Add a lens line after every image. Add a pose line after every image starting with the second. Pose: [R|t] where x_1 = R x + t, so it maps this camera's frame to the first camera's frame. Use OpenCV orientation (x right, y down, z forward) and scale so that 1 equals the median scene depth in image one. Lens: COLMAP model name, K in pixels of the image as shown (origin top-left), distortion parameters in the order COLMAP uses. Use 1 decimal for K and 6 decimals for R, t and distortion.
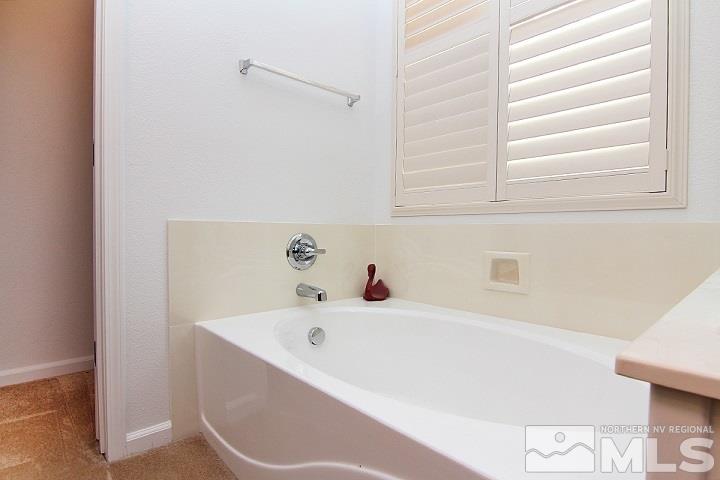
lens RADIAL K [[367.4, 0, 347.6], [0, 367.4, 240.8], [0, 0, 1]] dist [-0.003662, -0.011989]
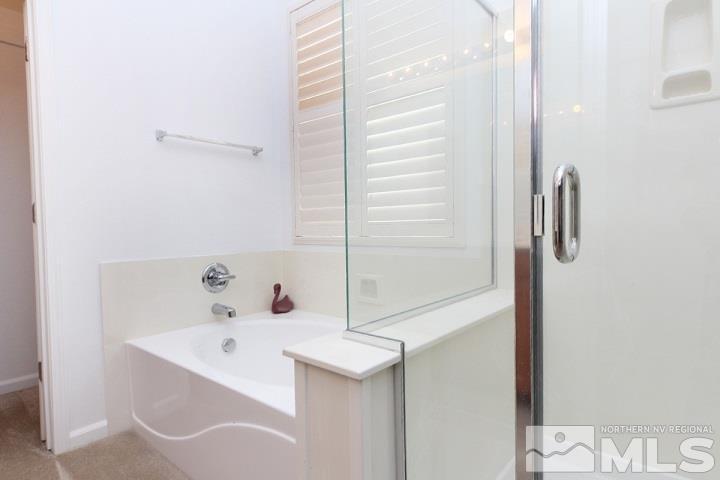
lens RADIAL K [[384.4, 0, 349.5], [0, 384.4, 241.2], [0, 0, 1]] dist [-0.008427, 0.001121]
pose [[0.990182, -0.028556, 0.136836, 0.153800], [0.027948, 0.999589, 0.006369, -0.092205], [-0.136961, -0.002483, 0.990573, -0.352516]]
